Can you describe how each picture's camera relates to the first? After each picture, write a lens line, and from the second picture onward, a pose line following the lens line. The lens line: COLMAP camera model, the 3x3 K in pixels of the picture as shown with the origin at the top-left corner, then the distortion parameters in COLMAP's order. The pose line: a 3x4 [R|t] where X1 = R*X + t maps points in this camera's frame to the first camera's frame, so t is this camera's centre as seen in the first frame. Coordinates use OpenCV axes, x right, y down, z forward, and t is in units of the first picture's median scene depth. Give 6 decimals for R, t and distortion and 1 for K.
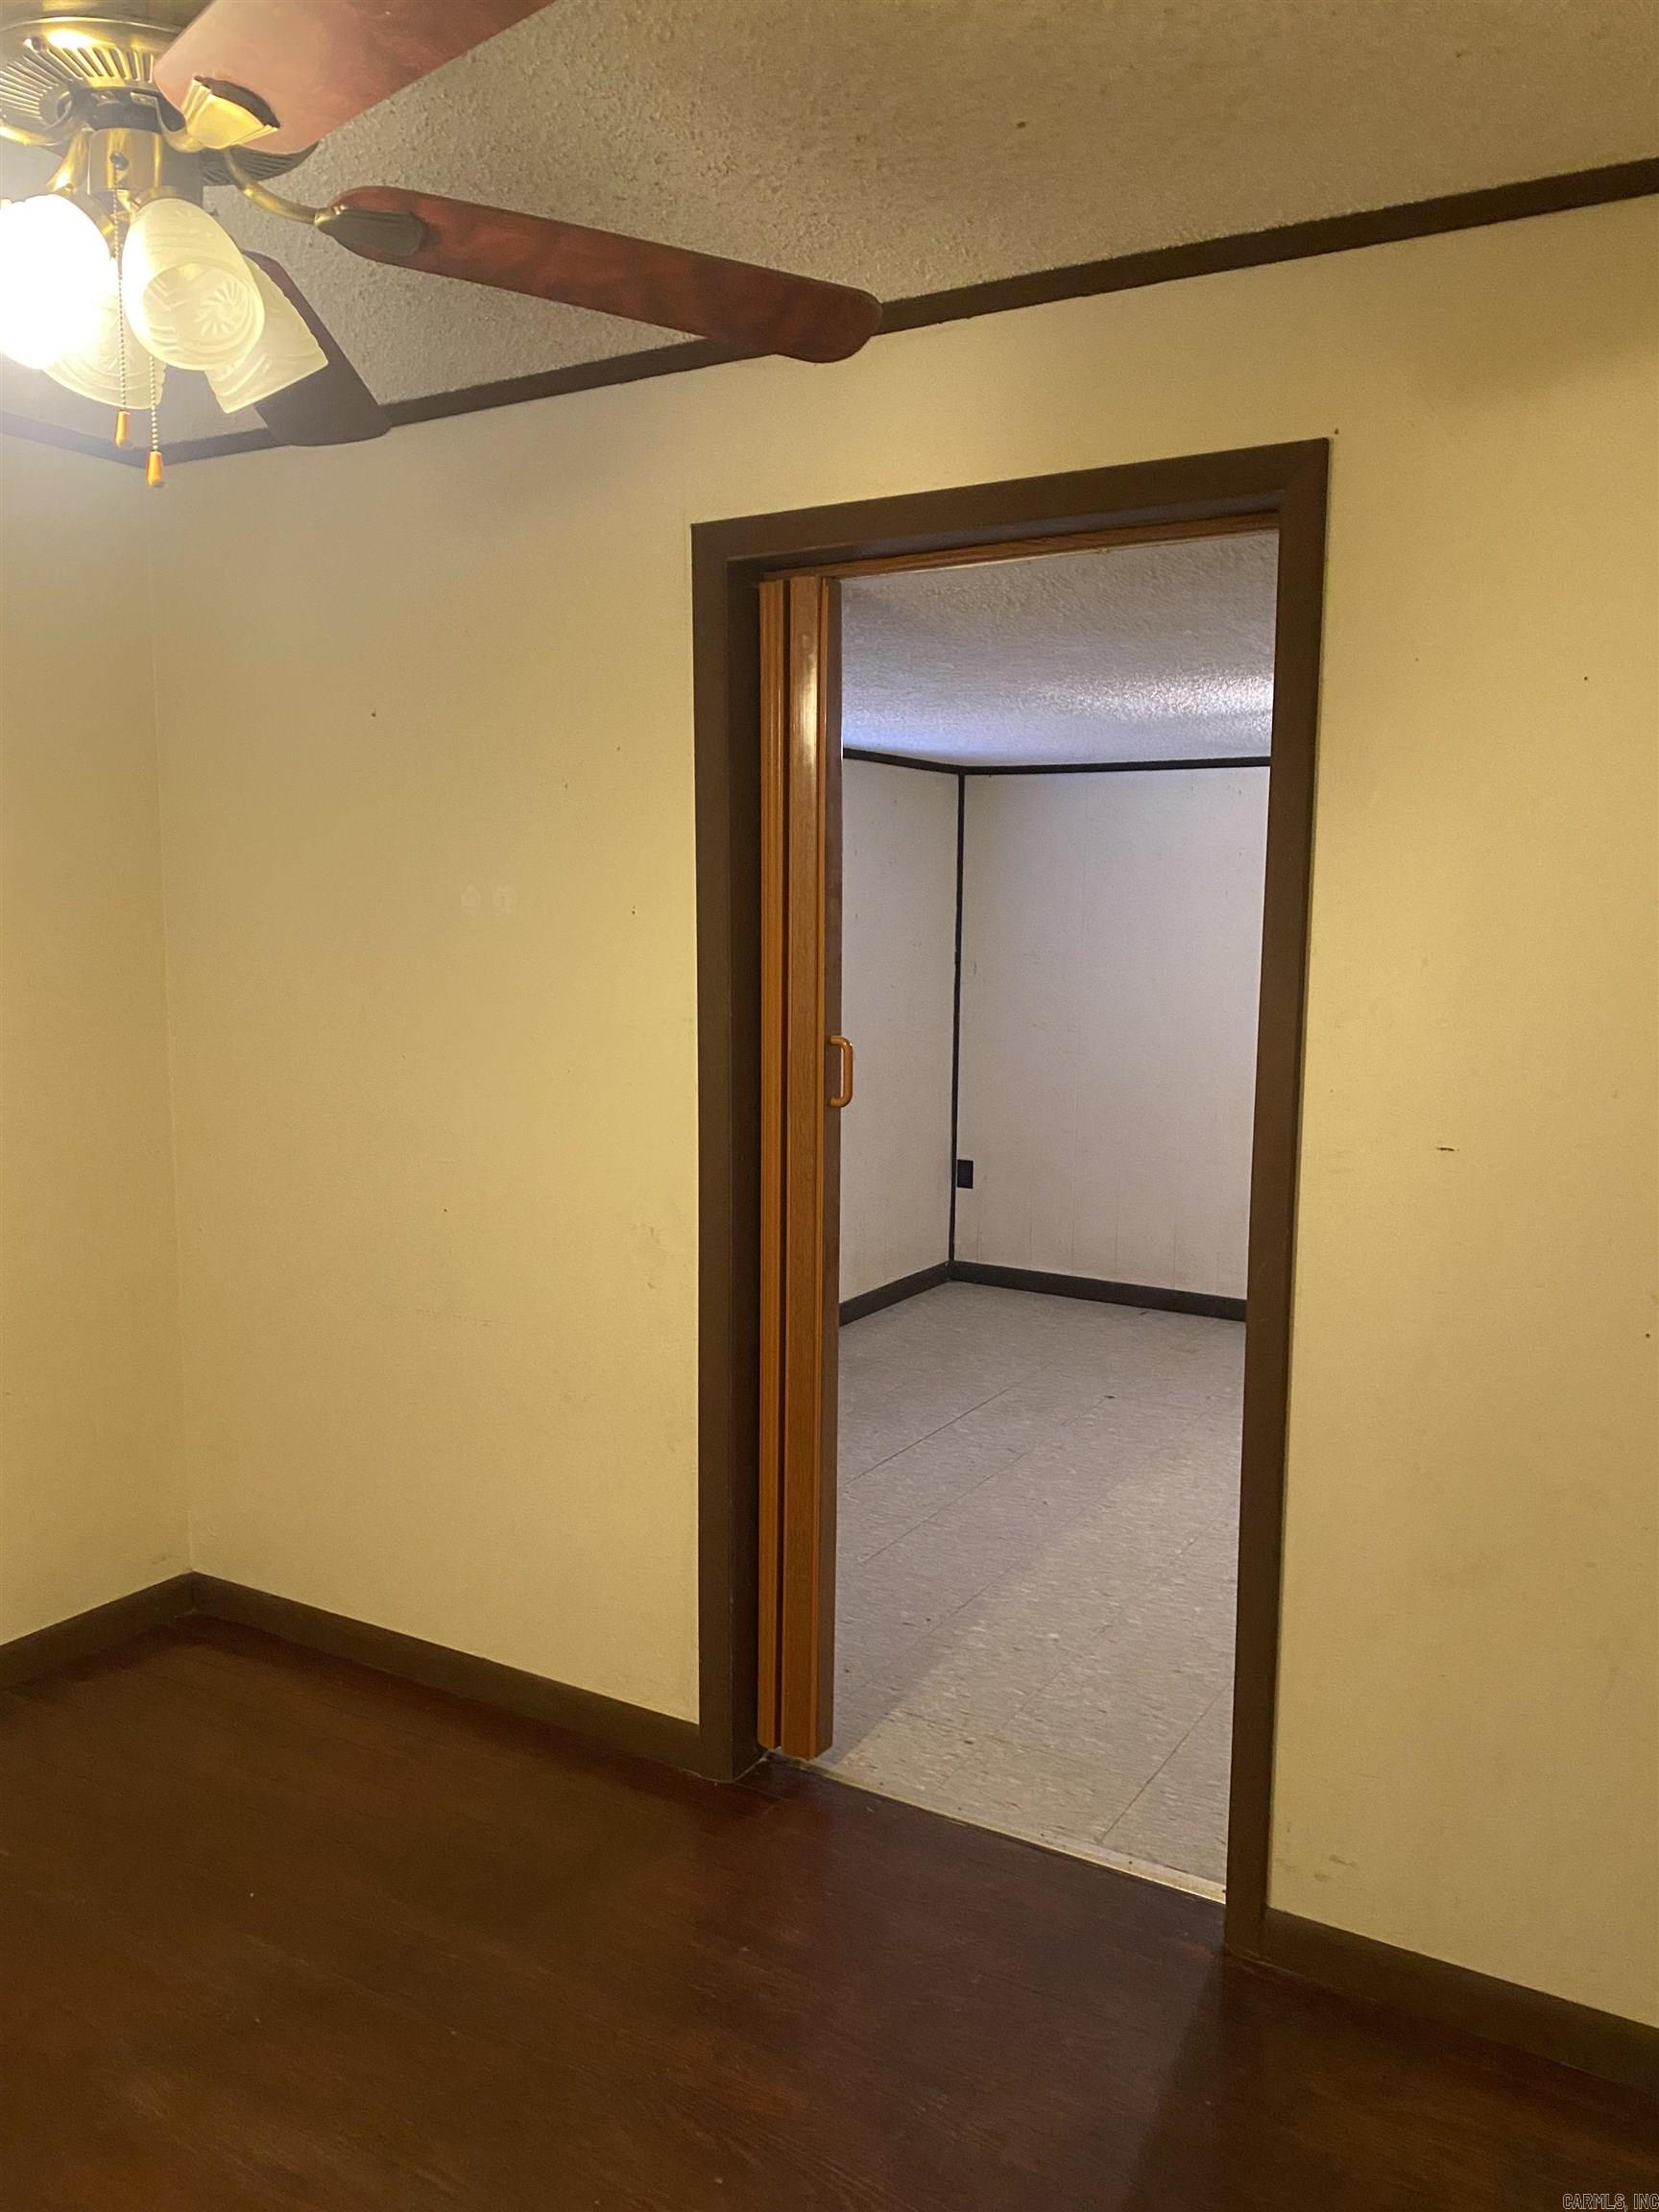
lens RADIAL K [[1702.2, 0, 829.5], [0, 1702.2, 1106.0], [0, 0, 1]] dist [0.027496, -0.029182]
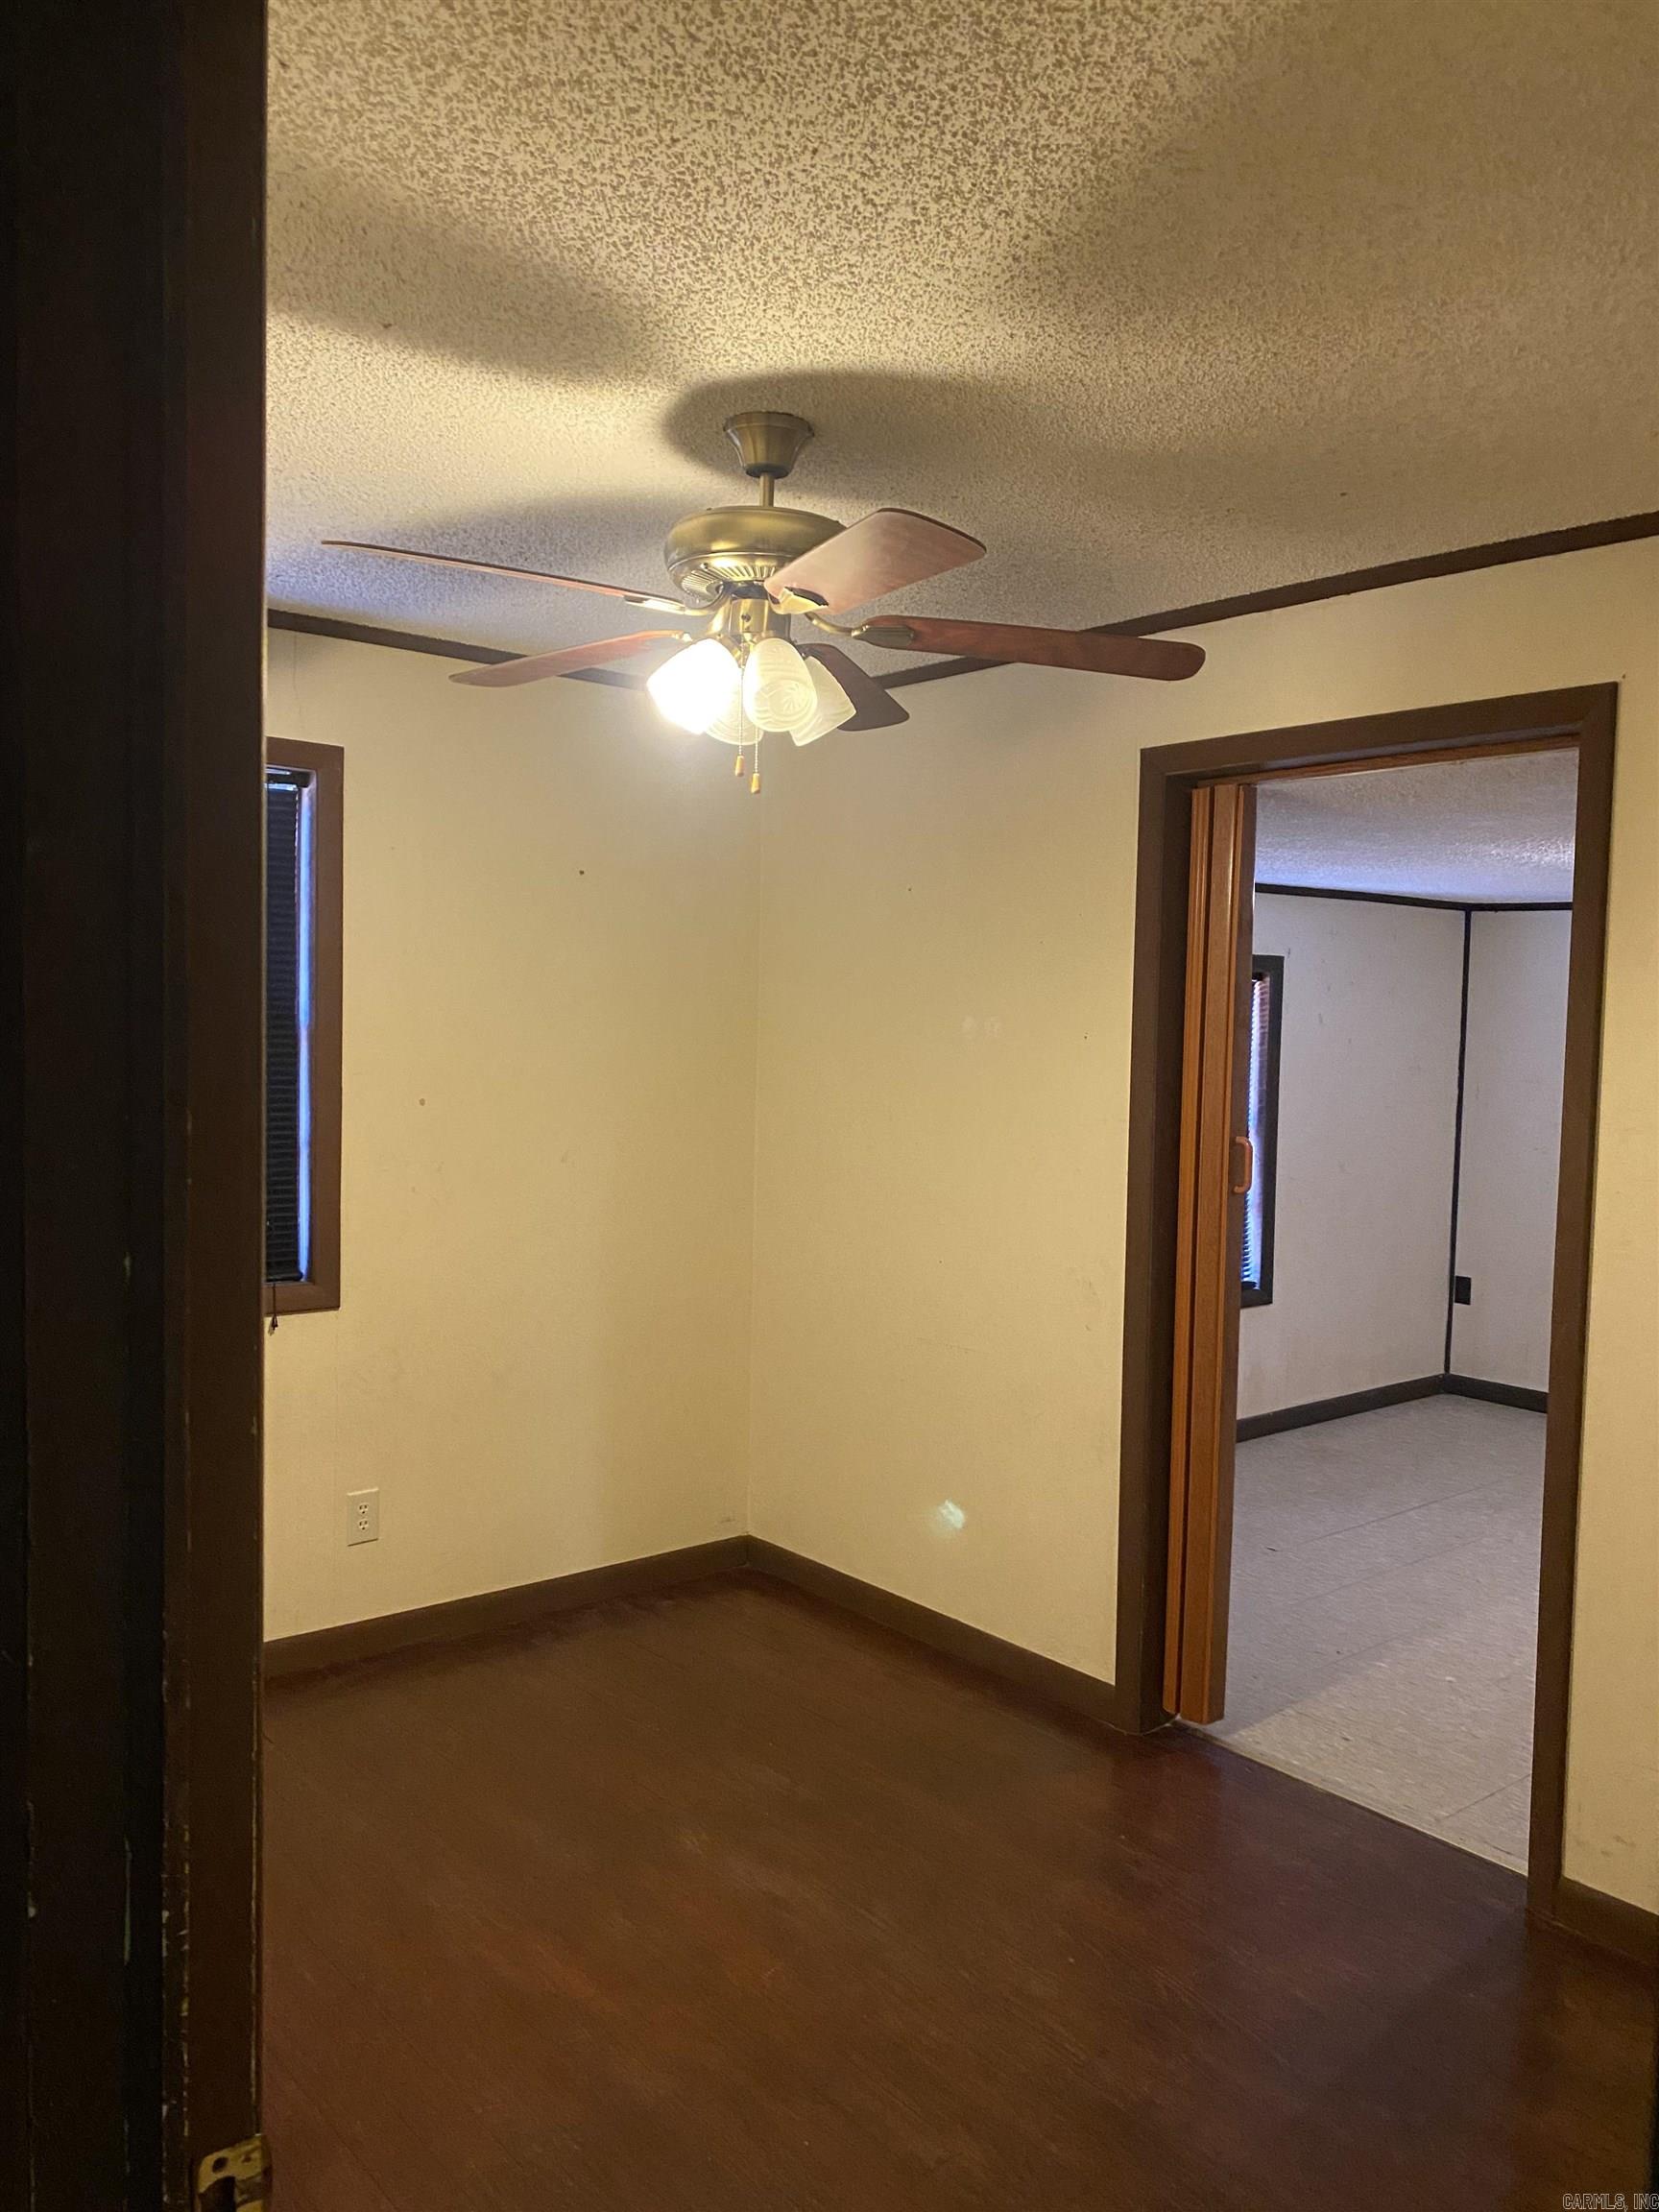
lens RADIAL K [[1715.2, 0, 820.5], [0, 1715.2, 1118.8], [0, 0, 1]] dist [0.007312, -0.000860]
pose [[0.942764, 0.034742, -0.331645, 0.123094], [-0.054949, 0.997147, -0.051745, 0.025449], [0.328901, 0.067007, 0.941984, -0.284774]]
